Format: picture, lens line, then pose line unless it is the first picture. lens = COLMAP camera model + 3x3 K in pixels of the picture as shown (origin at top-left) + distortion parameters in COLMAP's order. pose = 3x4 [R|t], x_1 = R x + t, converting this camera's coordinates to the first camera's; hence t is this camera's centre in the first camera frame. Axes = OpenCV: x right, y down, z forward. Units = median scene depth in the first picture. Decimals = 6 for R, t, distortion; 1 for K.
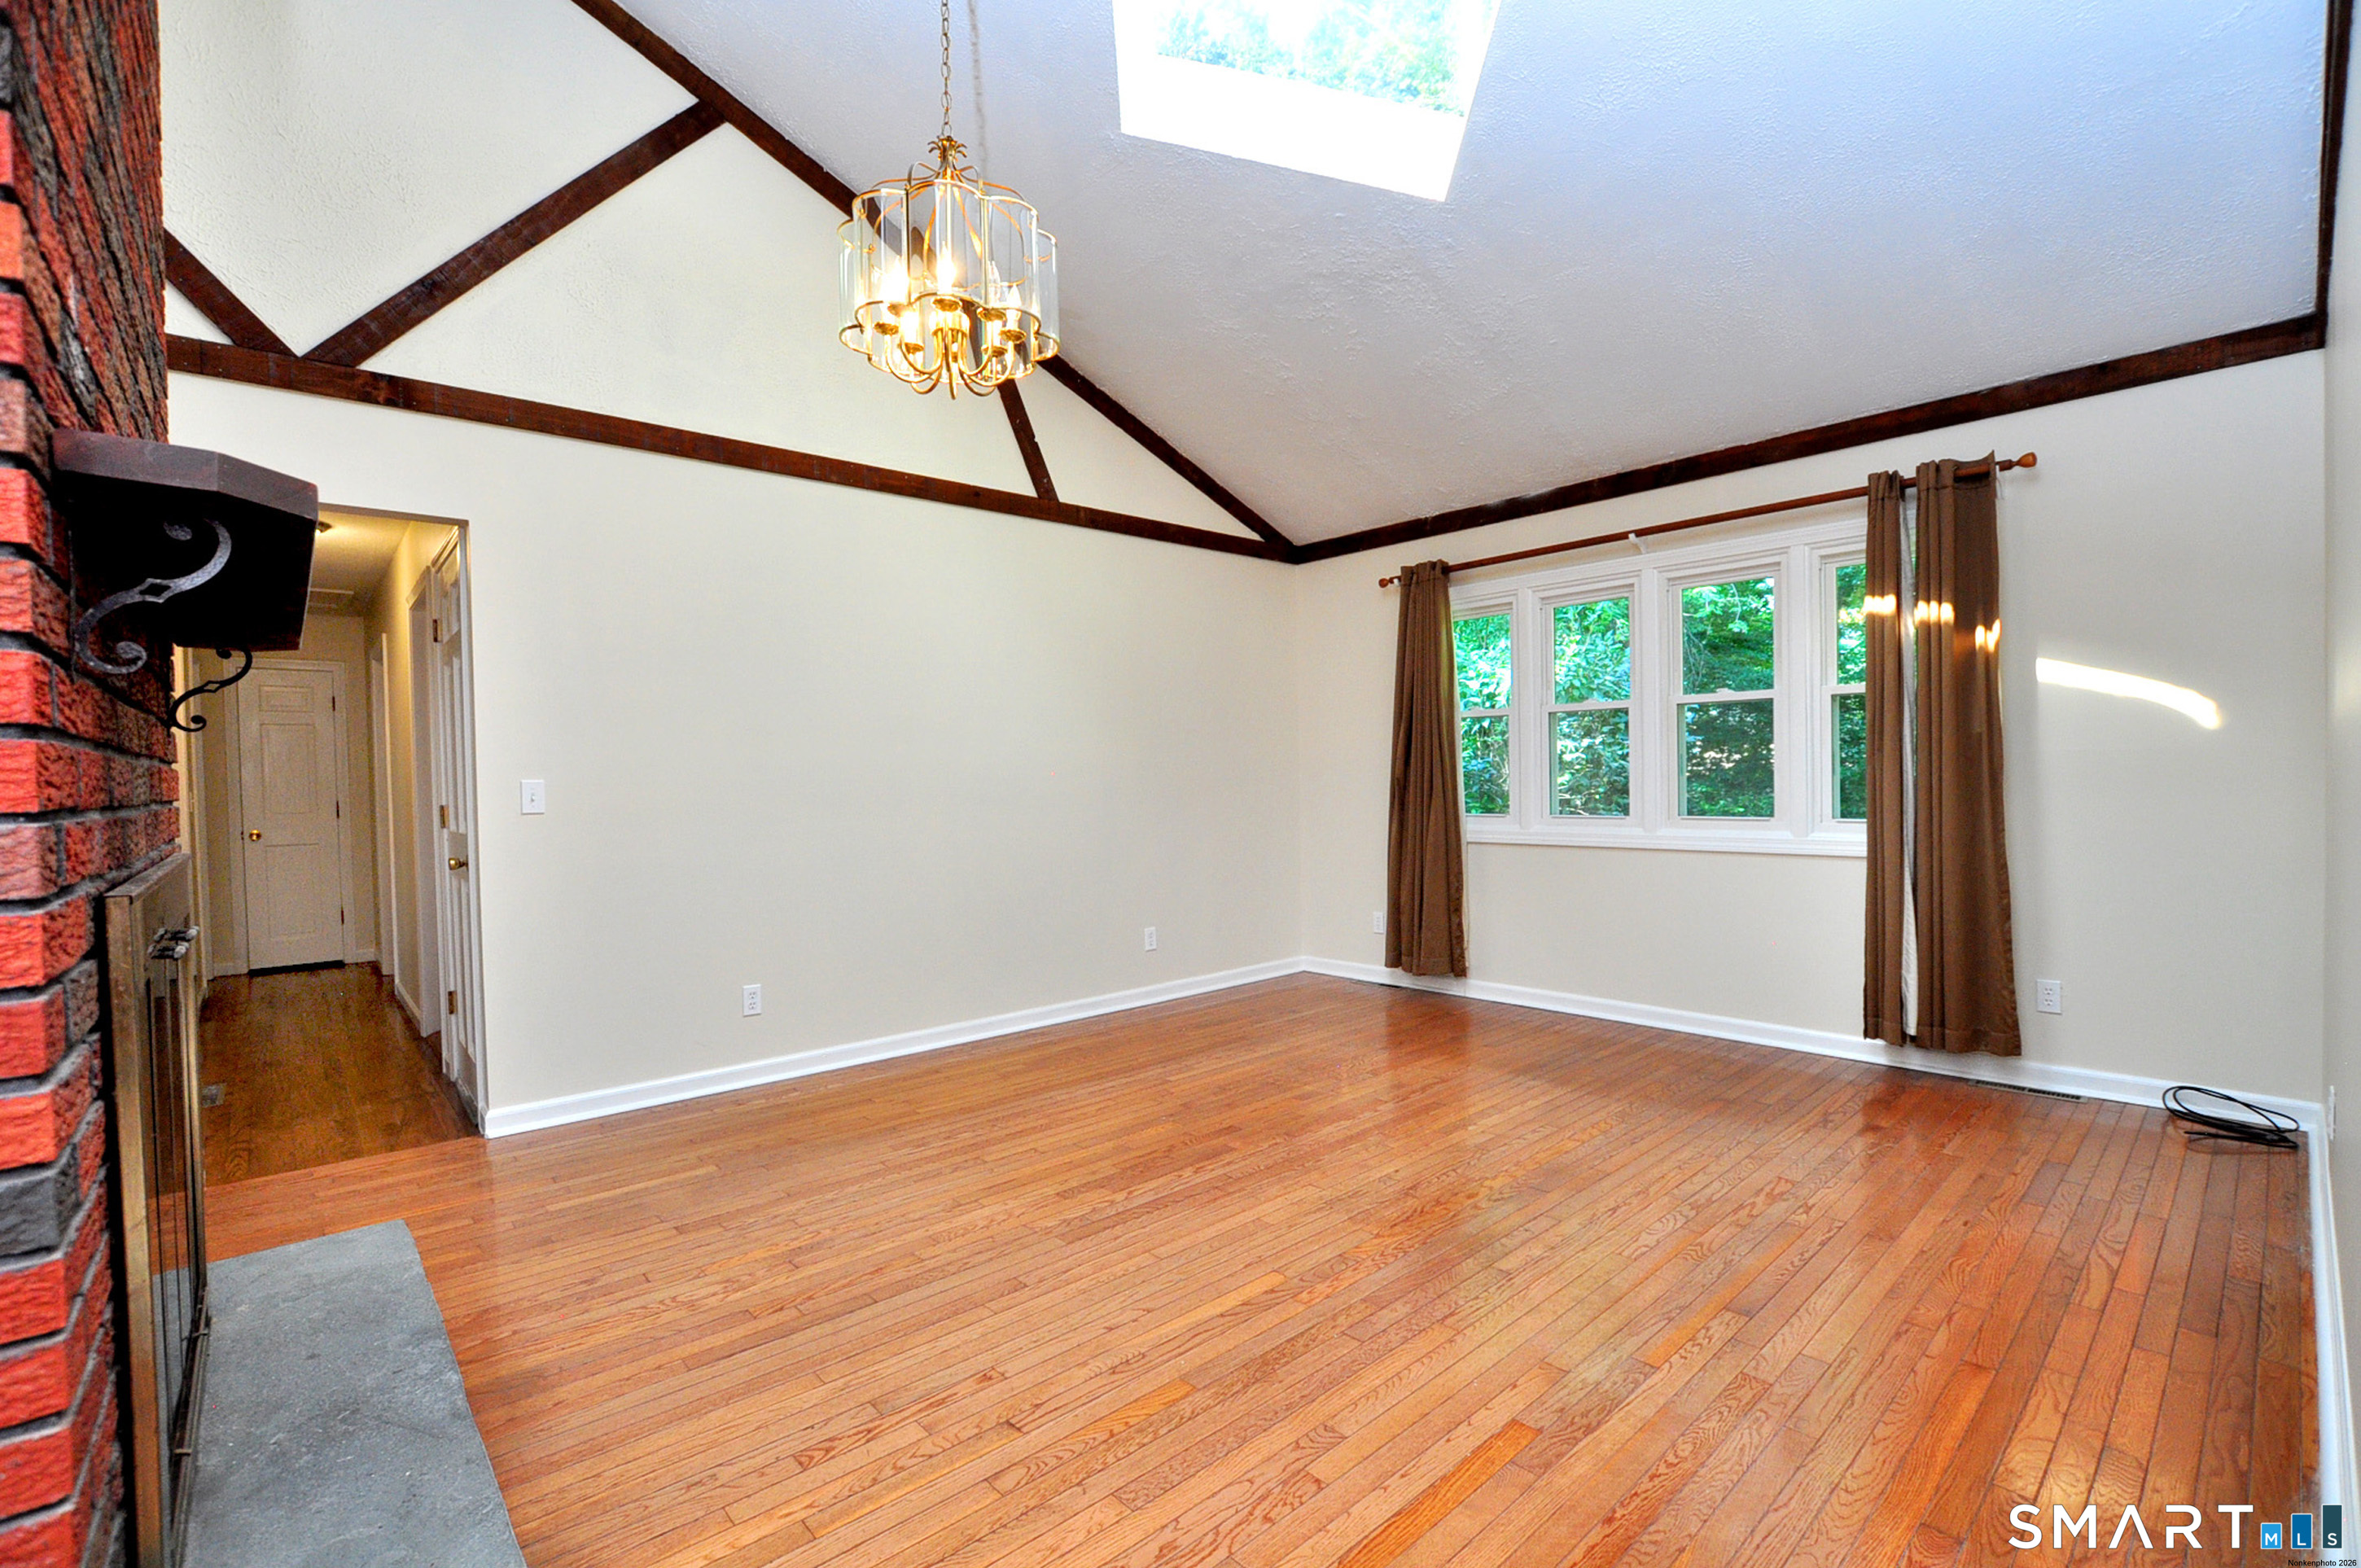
lens RADIAL K [[1047.1, 0, 1188.1], [0, 1047.1, 791.8], [0, 0, 1]] dist [-0.028258, 0.000788]
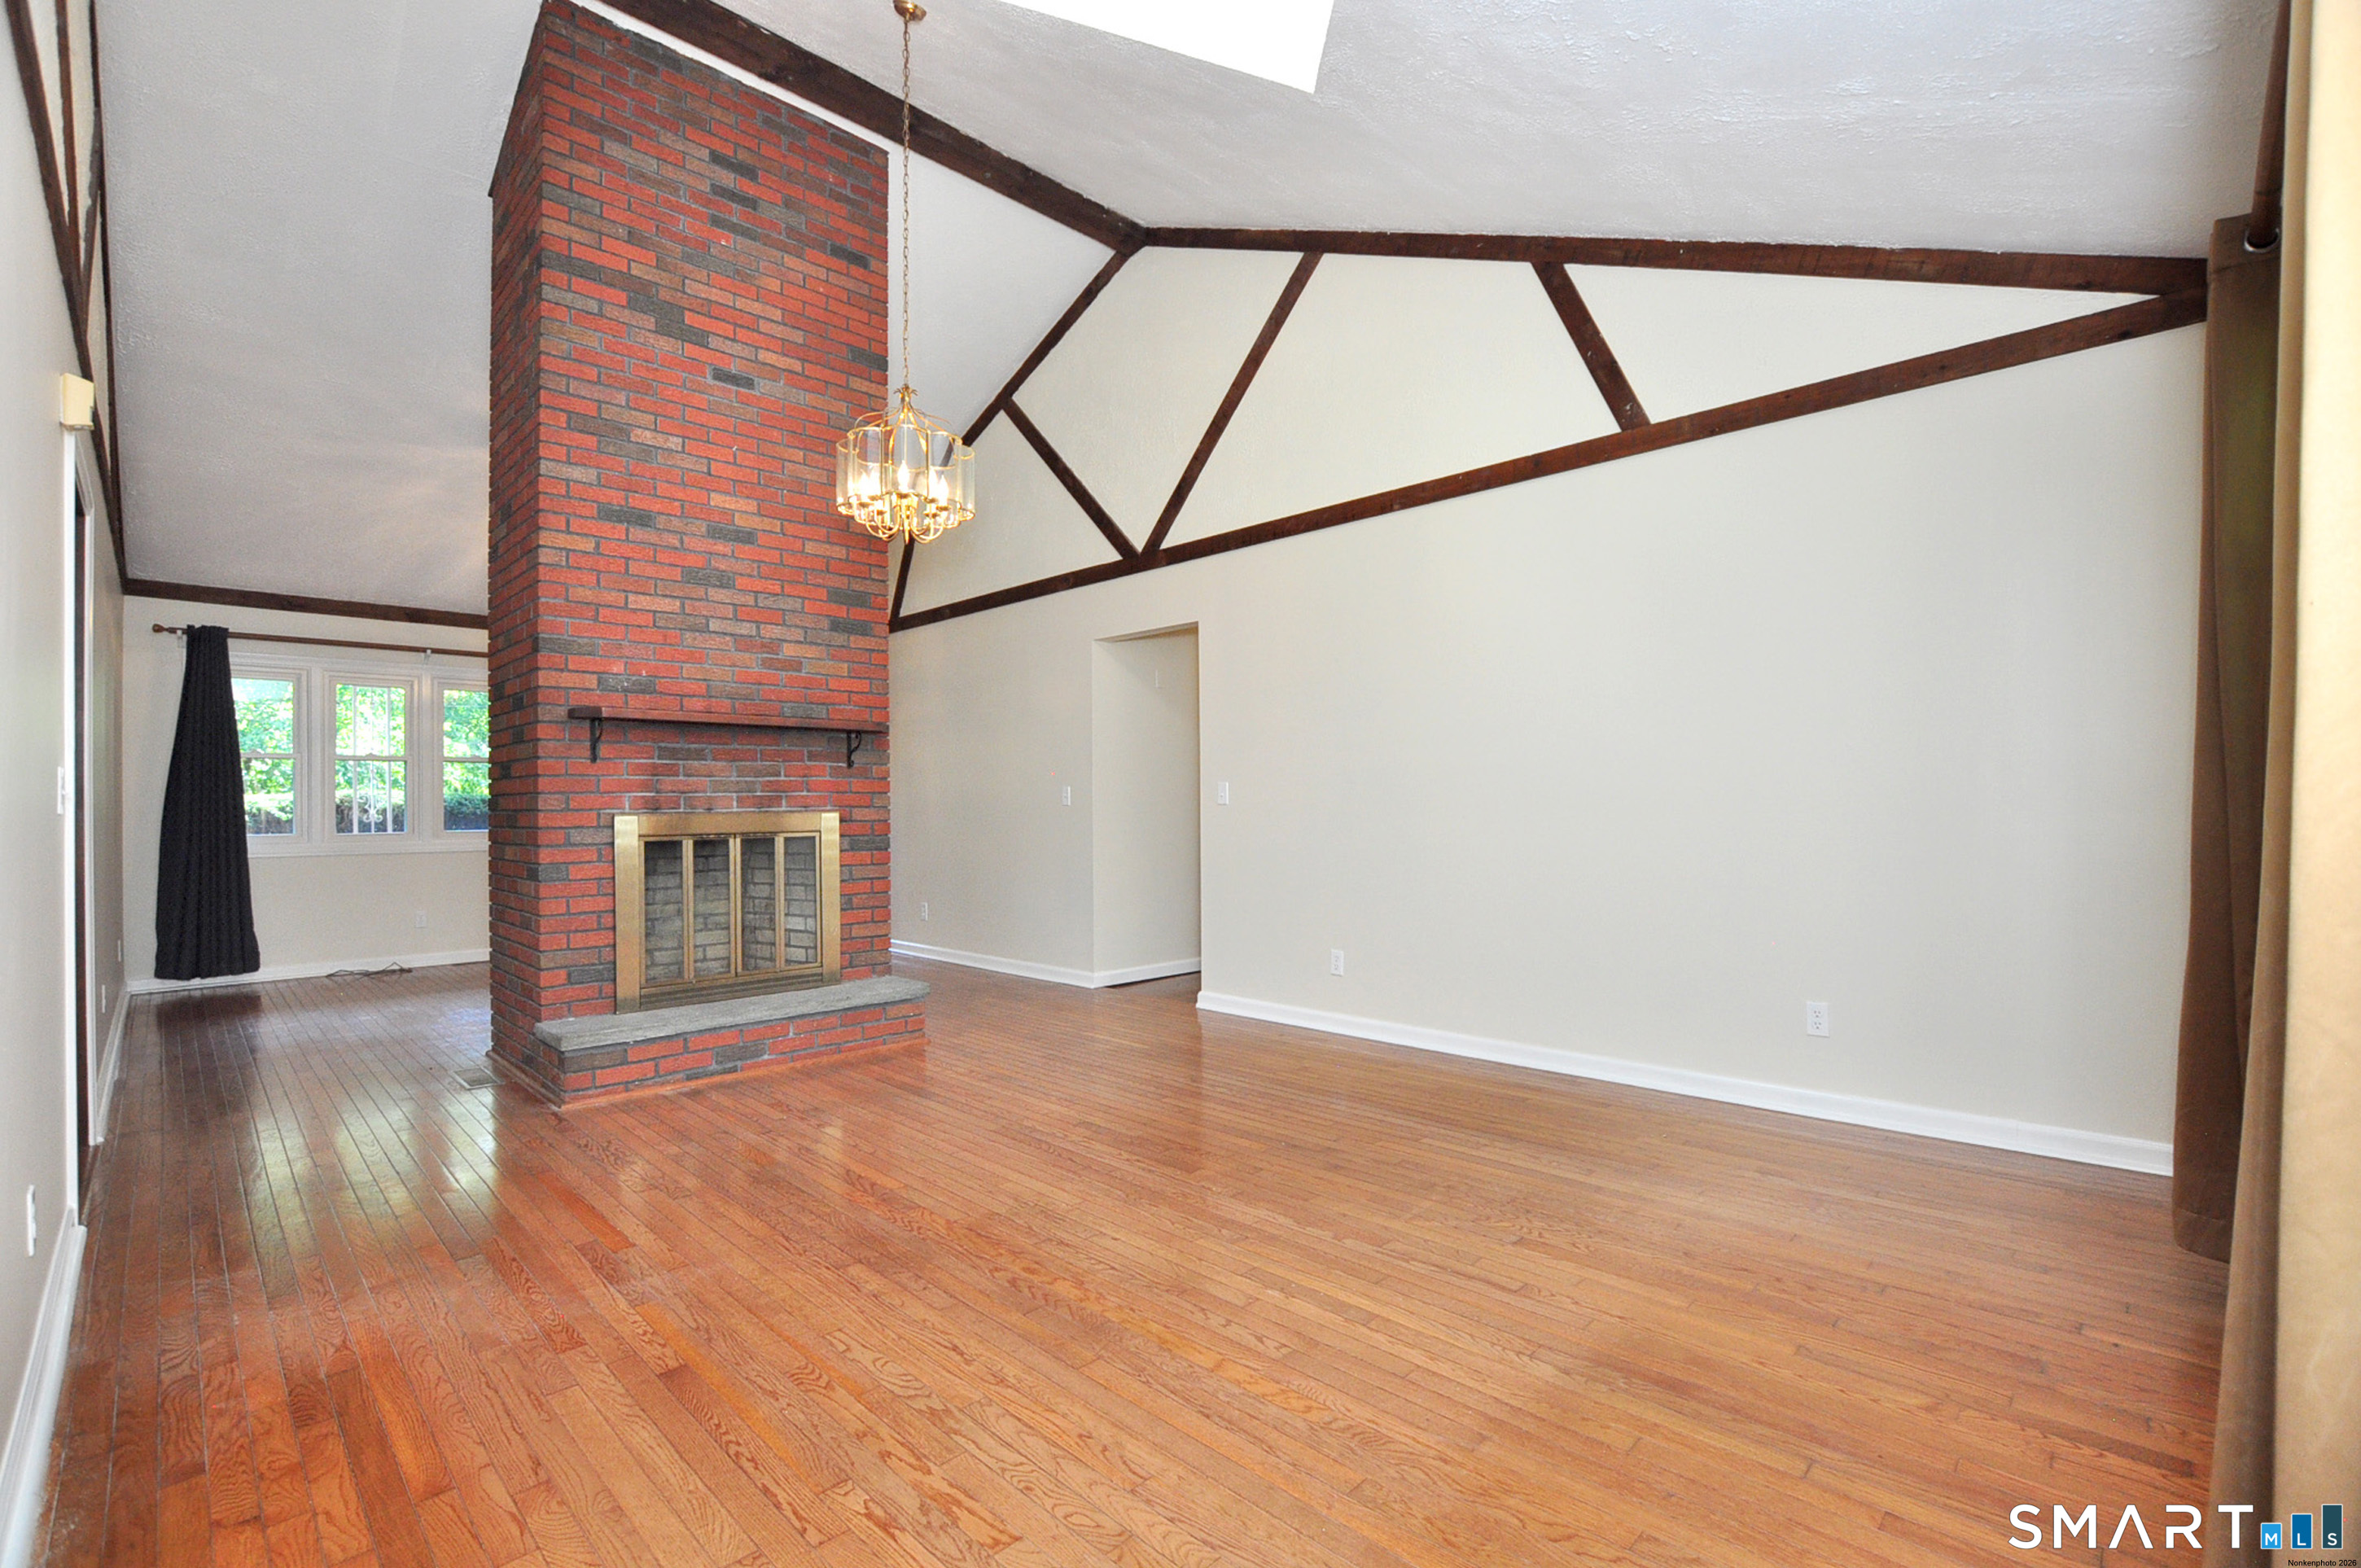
lens RADIAL K [[1047.1, 0, 1188.1], [0, 1047.1, 791.8], [0, 0, 1]] dist [-0.028258, 0.000788]
pose [[0.047095, 0.006839, -0.998867, 1.268675], [-0.003892, 0.999970, 0.006663, -0.010203], [0.998883, 0.003574, 0.047120, 1.226687]]
